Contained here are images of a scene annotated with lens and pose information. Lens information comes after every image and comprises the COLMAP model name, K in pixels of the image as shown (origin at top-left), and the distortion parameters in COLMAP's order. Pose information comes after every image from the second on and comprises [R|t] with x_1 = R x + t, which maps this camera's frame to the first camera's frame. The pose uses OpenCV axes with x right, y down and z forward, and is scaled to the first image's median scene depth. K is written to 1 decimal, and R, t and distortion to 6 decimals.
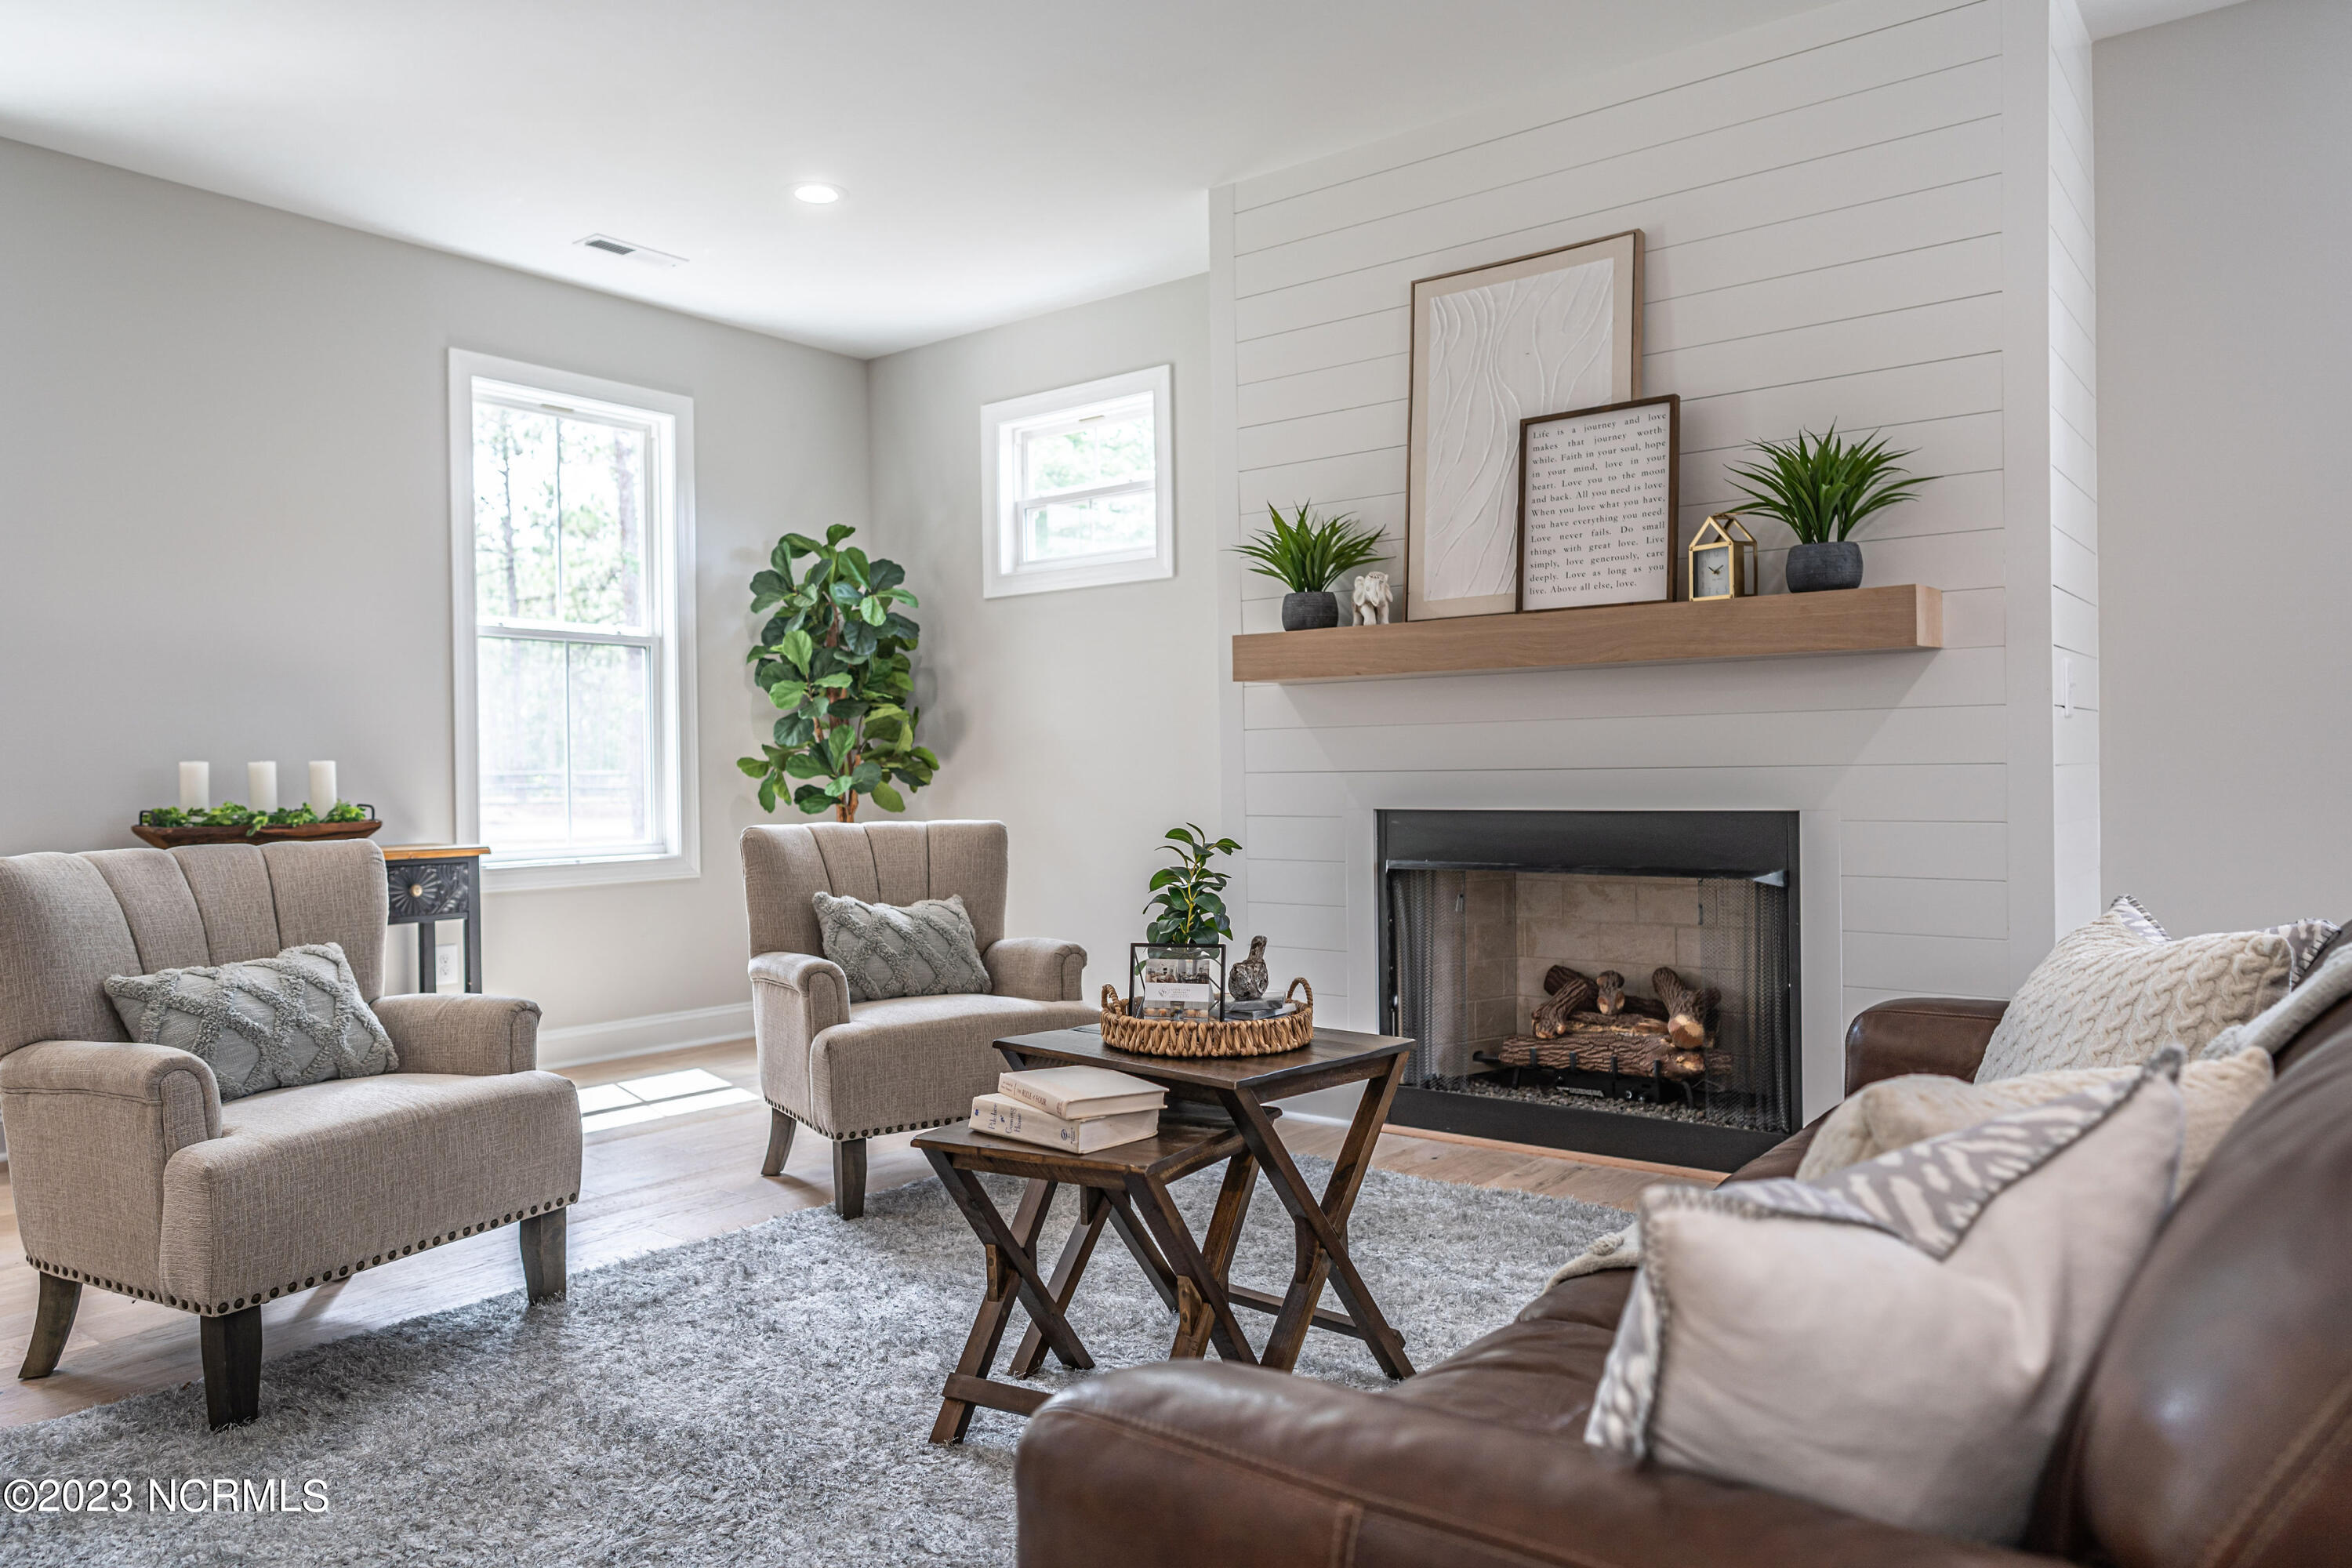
lens RADIAL K [[1574.4, 0, 1165.7], [0, 1574.4, 790.9], [0, 0, 1]] dist [-0.001530, 0.002157]
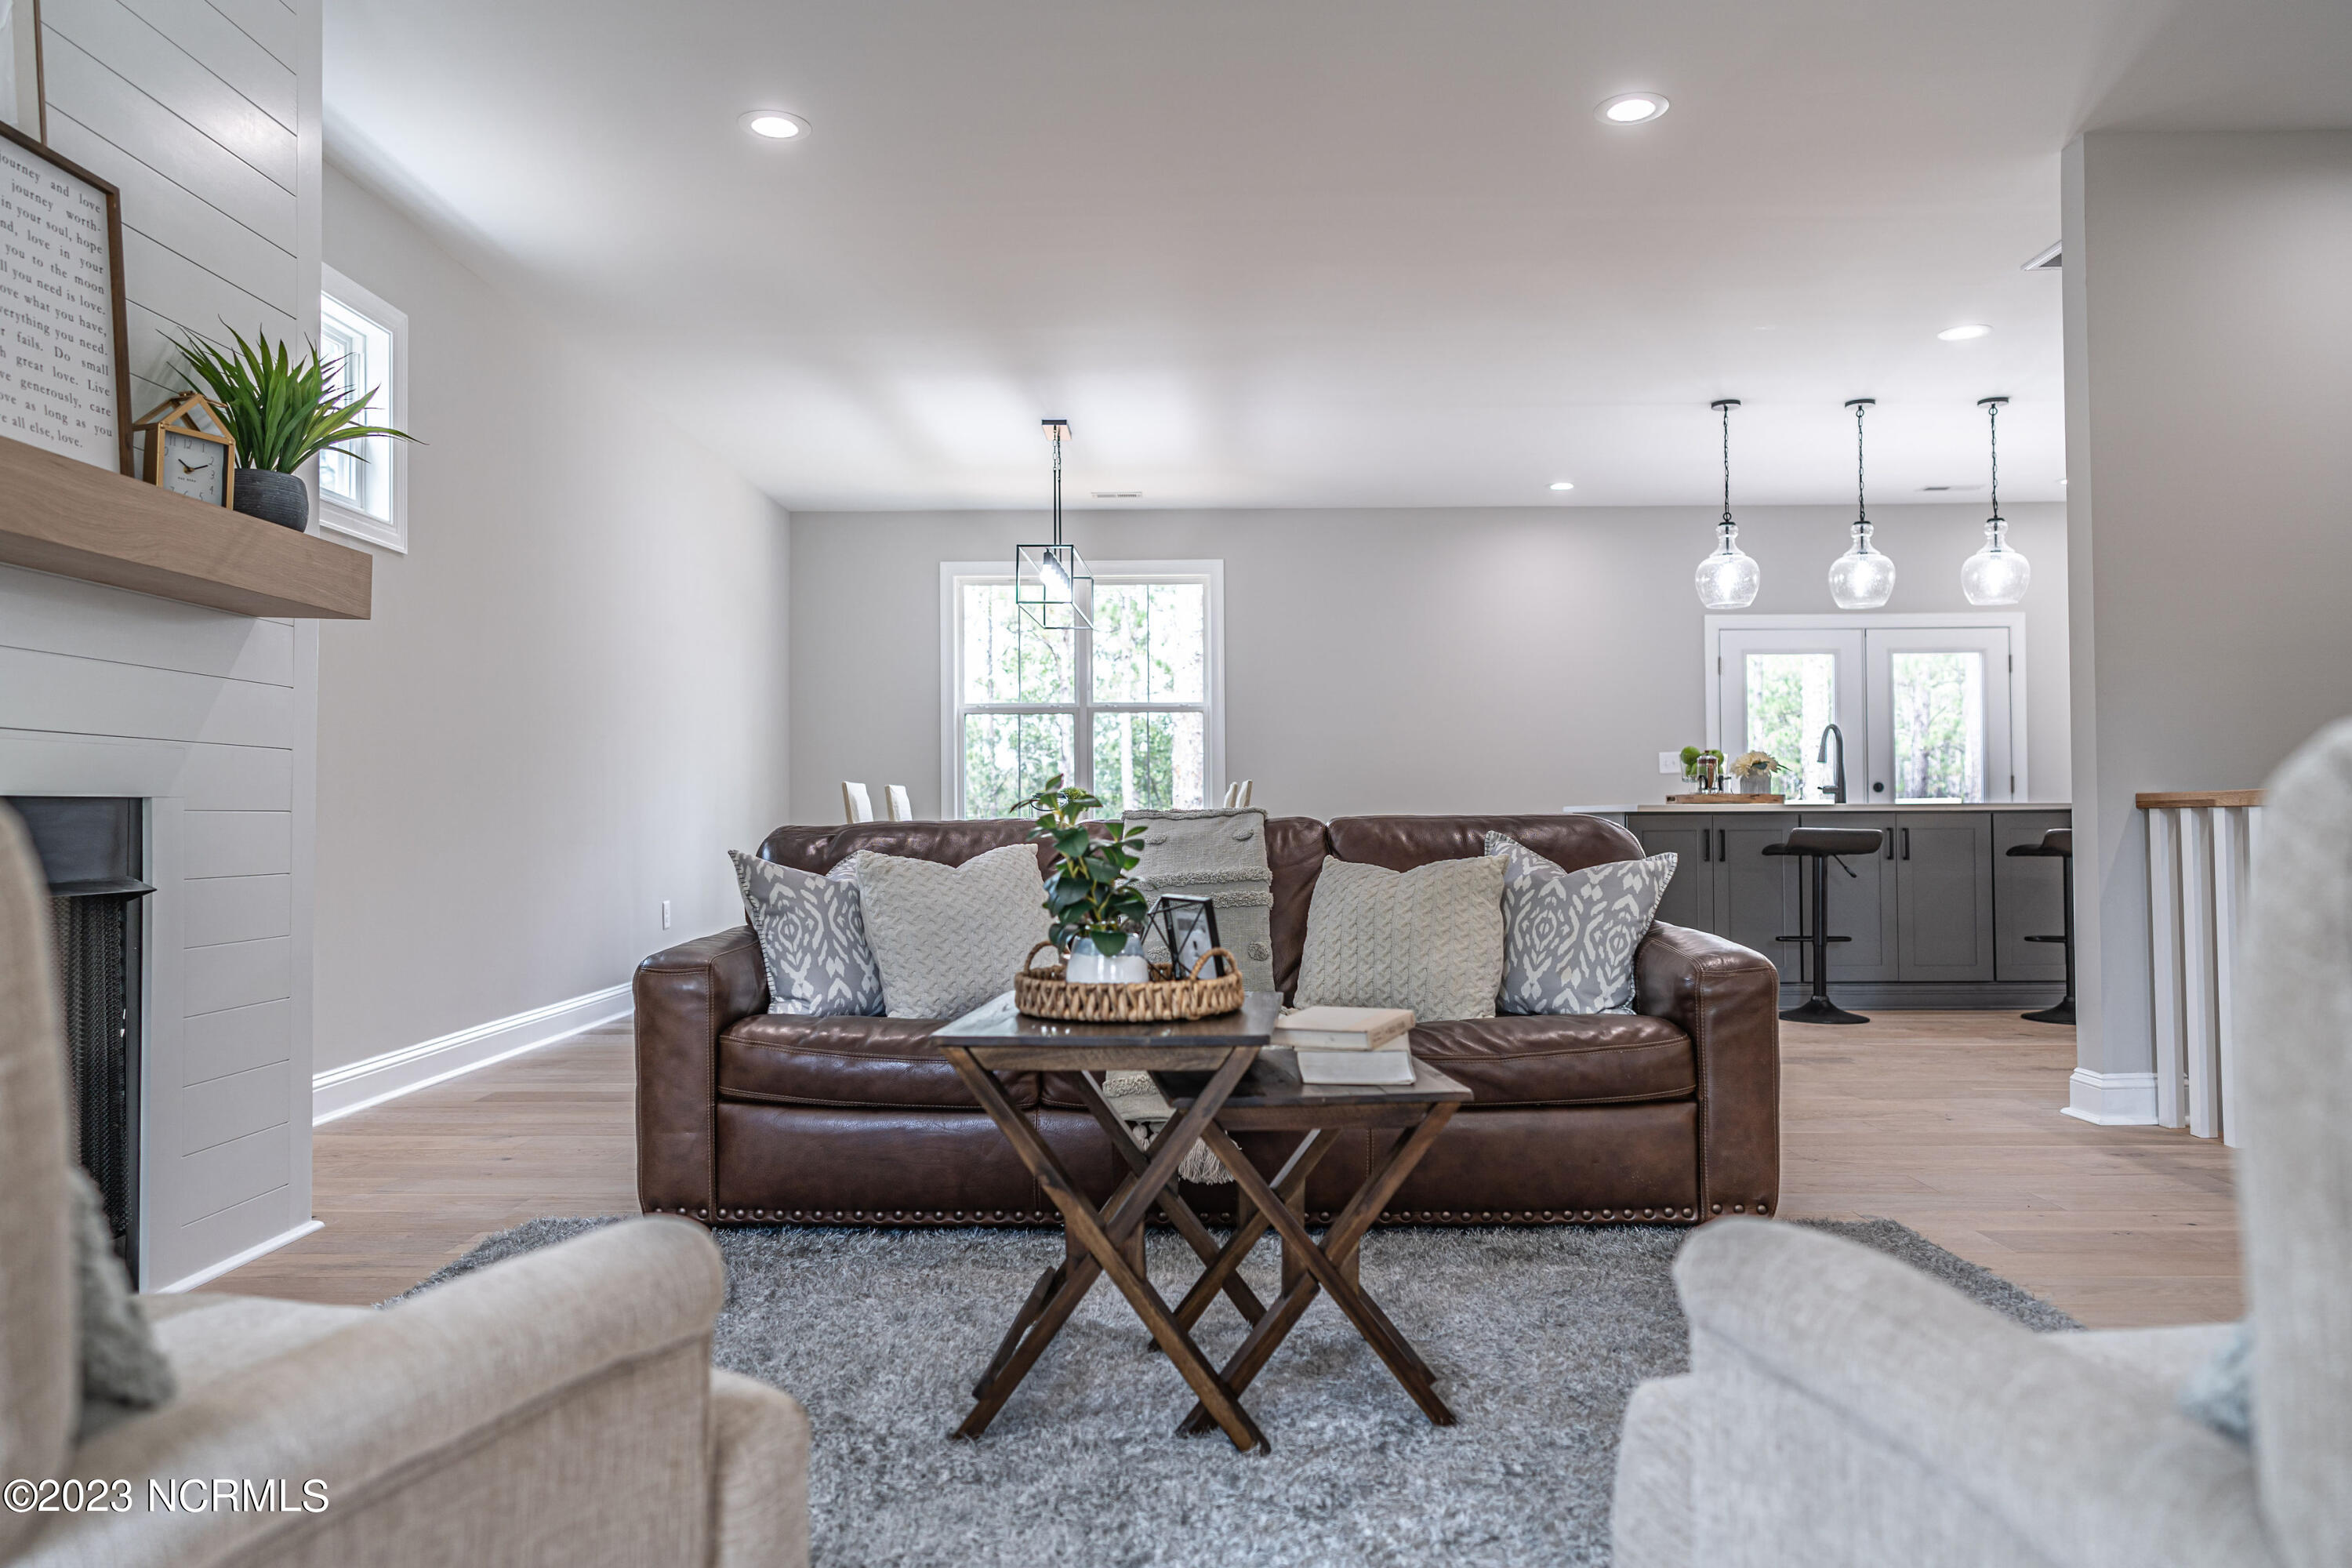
lens RADIAL K [[1574.4, 0, 1165.7], [0, 1574.4, 790.9], [0, 0, 1]] dist [-0.001530, 0.002157]
pose [[-0.608395, 0.027596, 0.793154, -0.468422], [0.020466, 0.999608, -0.019080, 0.031837], [-0.793370, 0.004625, -0.608722, 1.002826]]
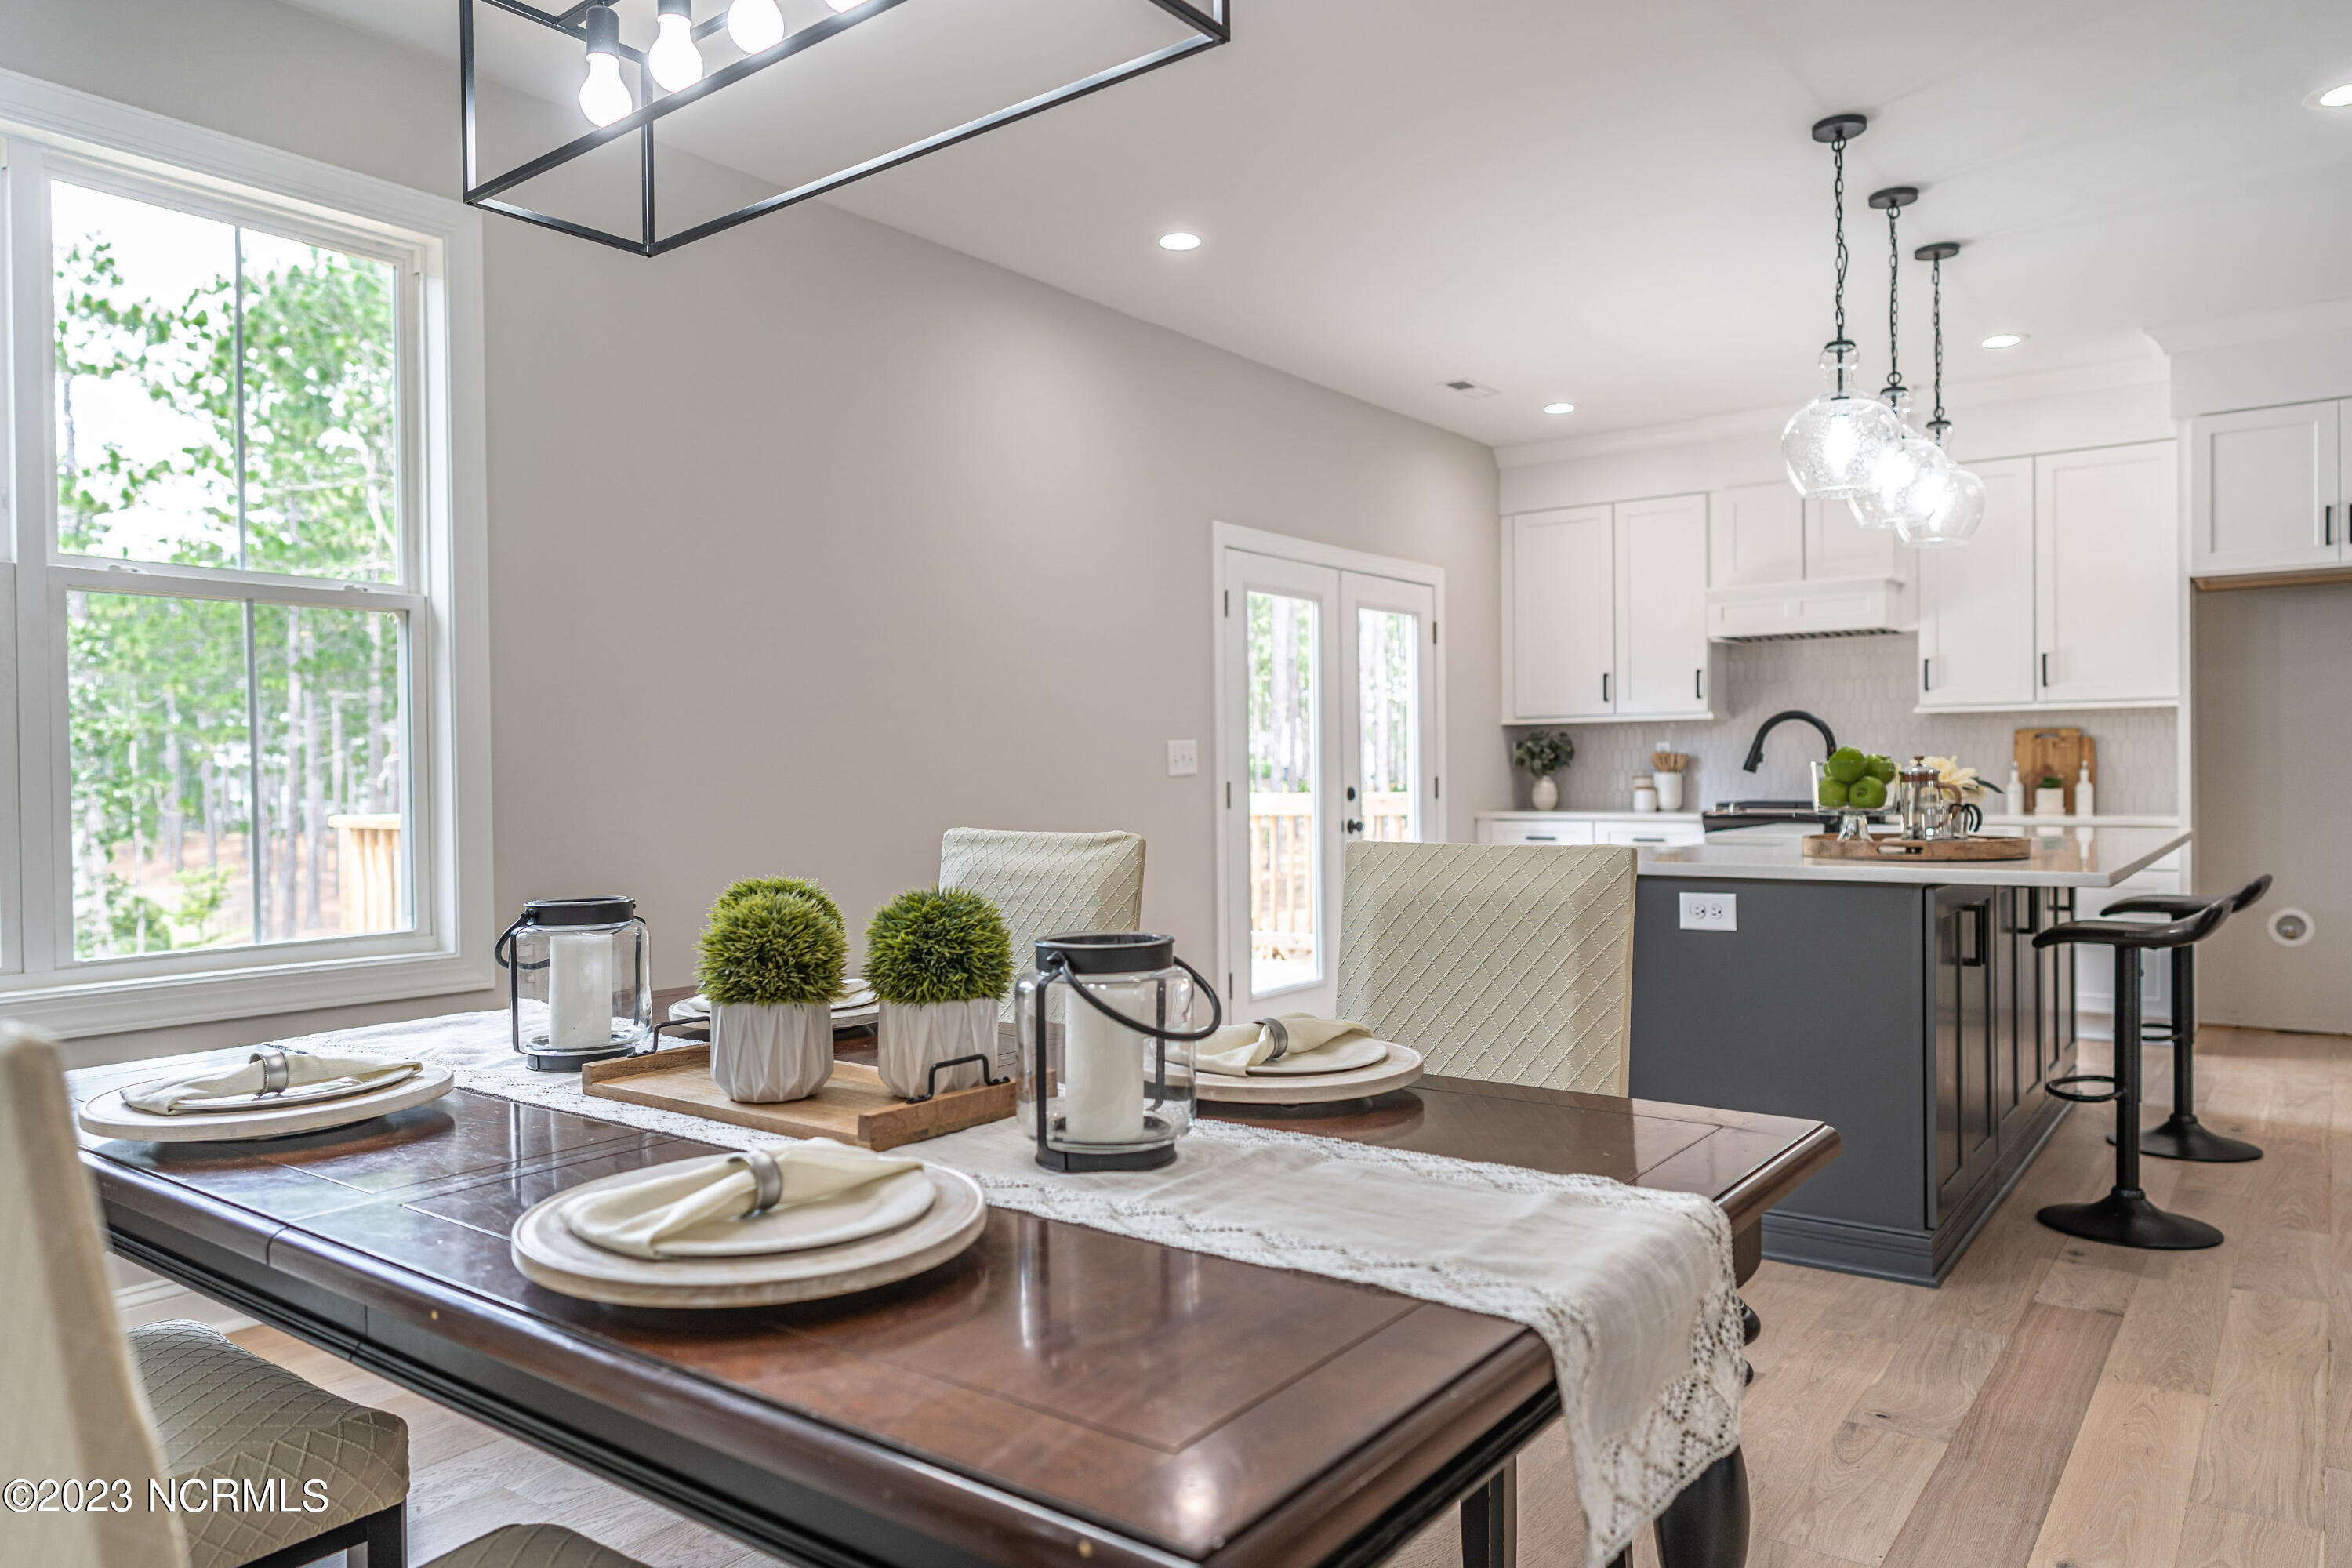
lens RADIAL K [[1587.1, 0, 1162.4], [0, 1587.1, 790.8], [0, 0, 1]] dist [0.002179, 0.002161]
pose [[-0.999263, 0.023329, -0.030485, 1.041030], [0.022647, 0.999490, 0.022530, -0.045019], [0.030995, 0.021823, -0.999281, 0.388615]]
